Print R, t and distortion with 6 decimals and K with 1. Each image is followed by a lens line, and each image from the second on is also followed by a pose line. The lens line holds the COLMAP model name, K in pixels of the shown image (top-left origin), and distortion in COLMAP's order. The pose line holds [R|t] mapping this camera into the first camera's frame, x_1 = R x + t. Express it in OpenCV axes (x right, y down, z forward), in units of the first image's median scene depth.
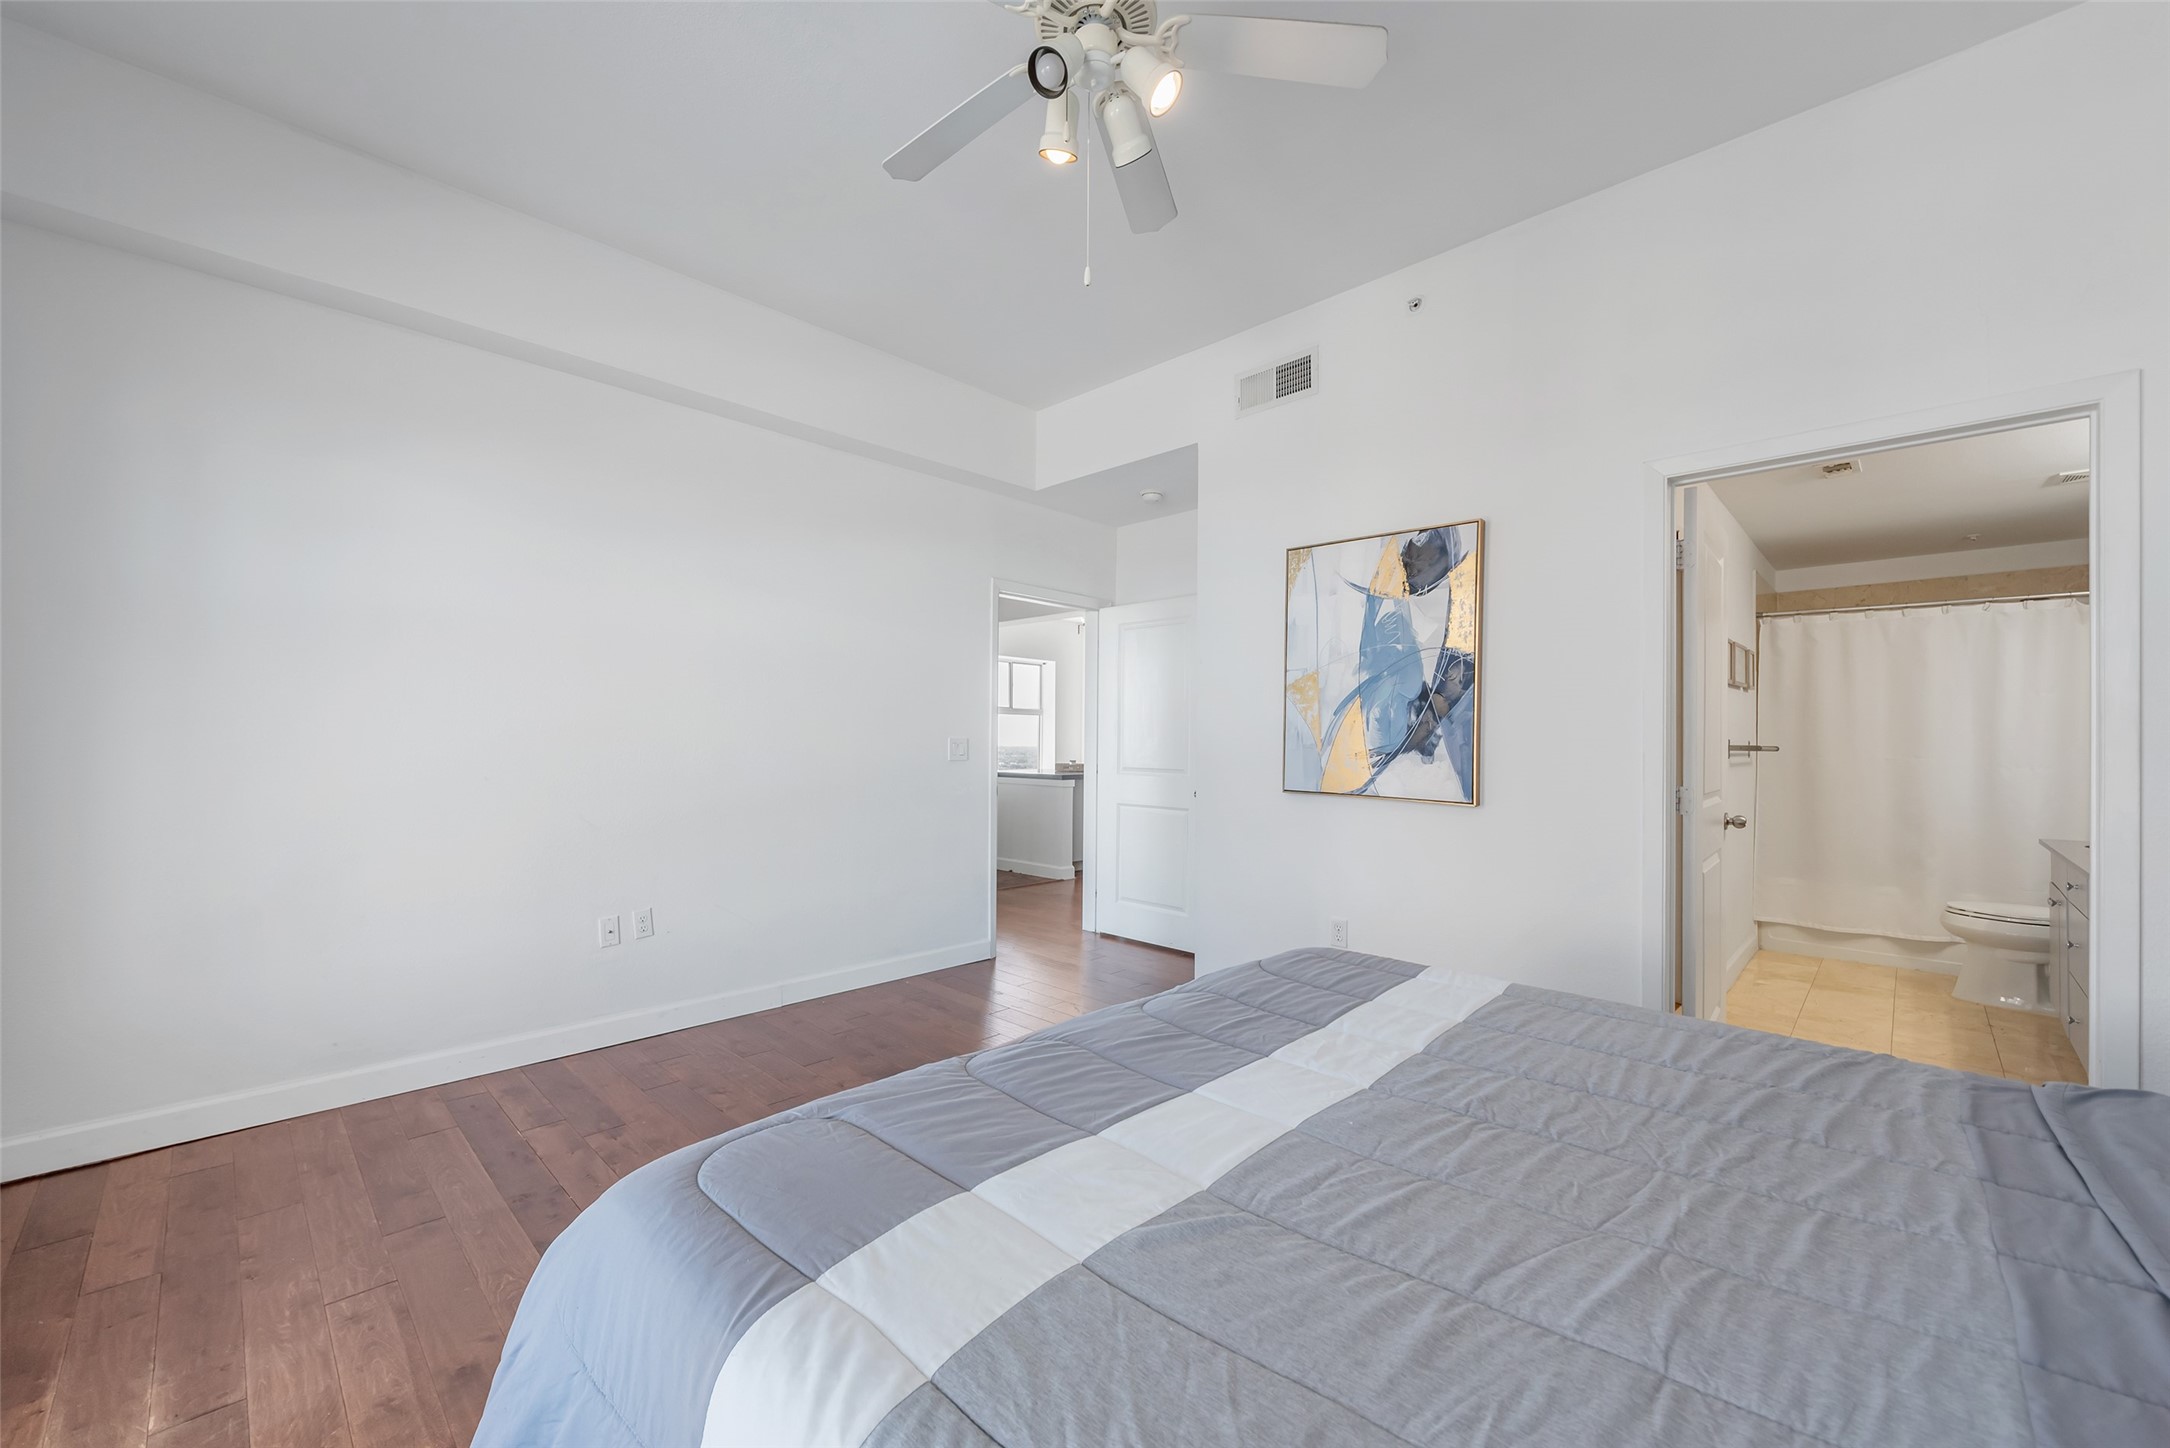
lens RADIAL K [[845.5, 0, 1077.3], [0, 845.5, 729.8], [0, 0, 1]] dist [-0.000638, -0.001611]
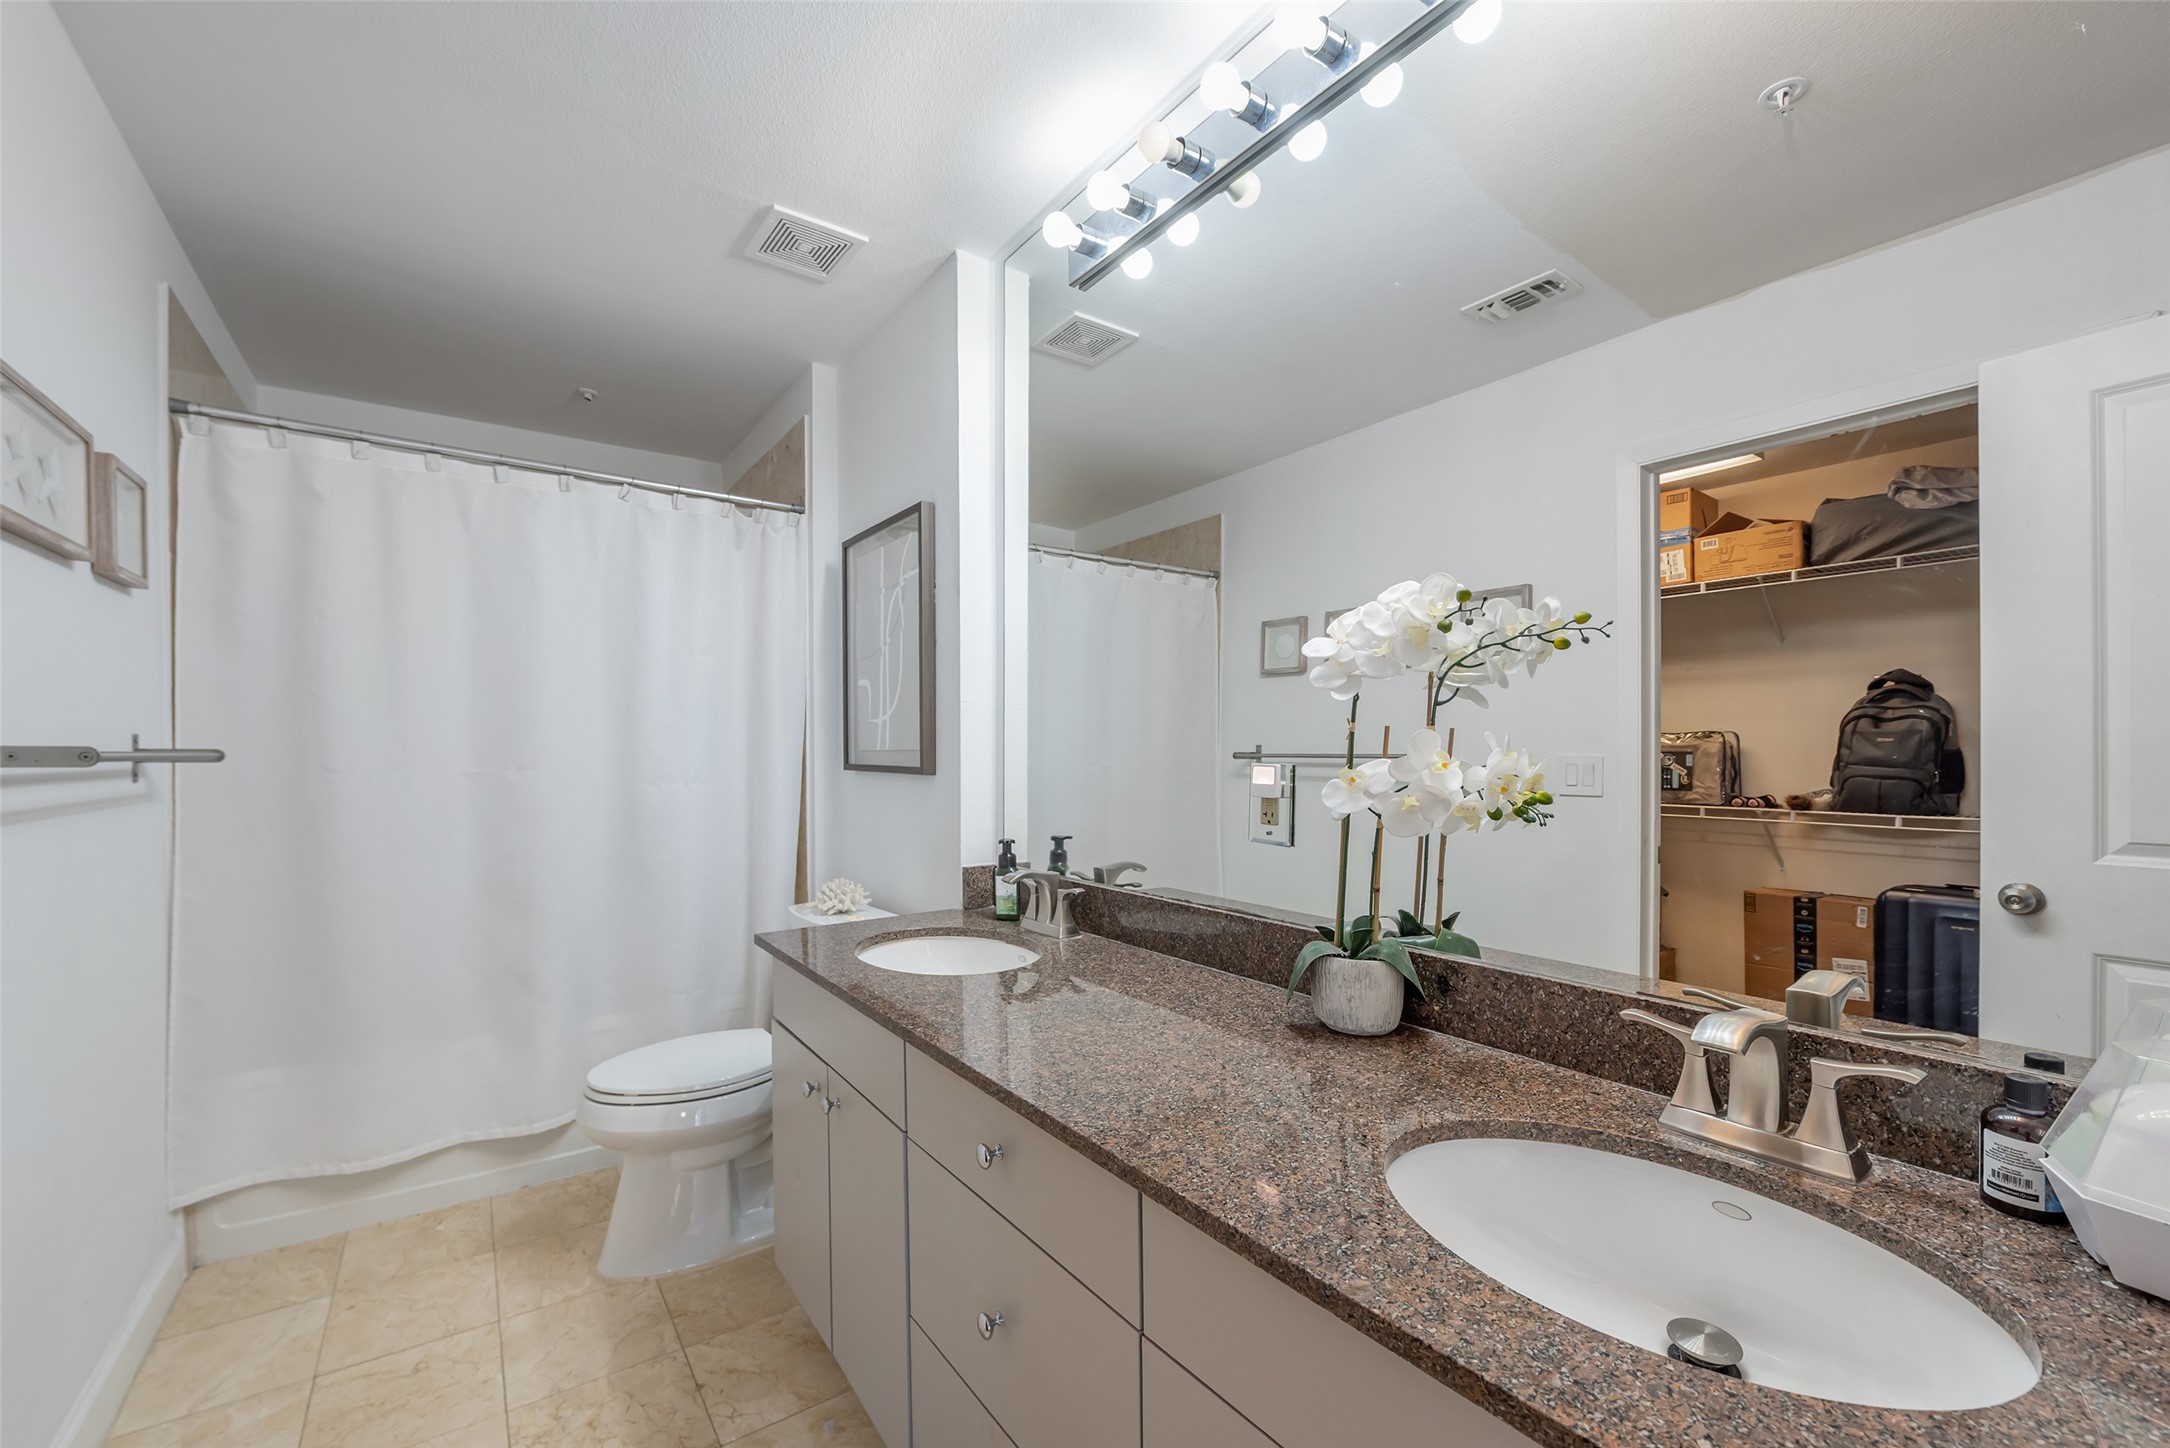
lens RADIAL K [[845.5, 0, 1012.9], [0, 845.5, 757.4], [0, 0, 1]] dist [-0.000638, -0.001611]
pose [[0.213130, -0.013485, 0.976931, 0.530931], [-0.001440, 0.999899, 0.014117, 0.017323], [-0.977023, -0.004416, 0.213090, 0.567902]]
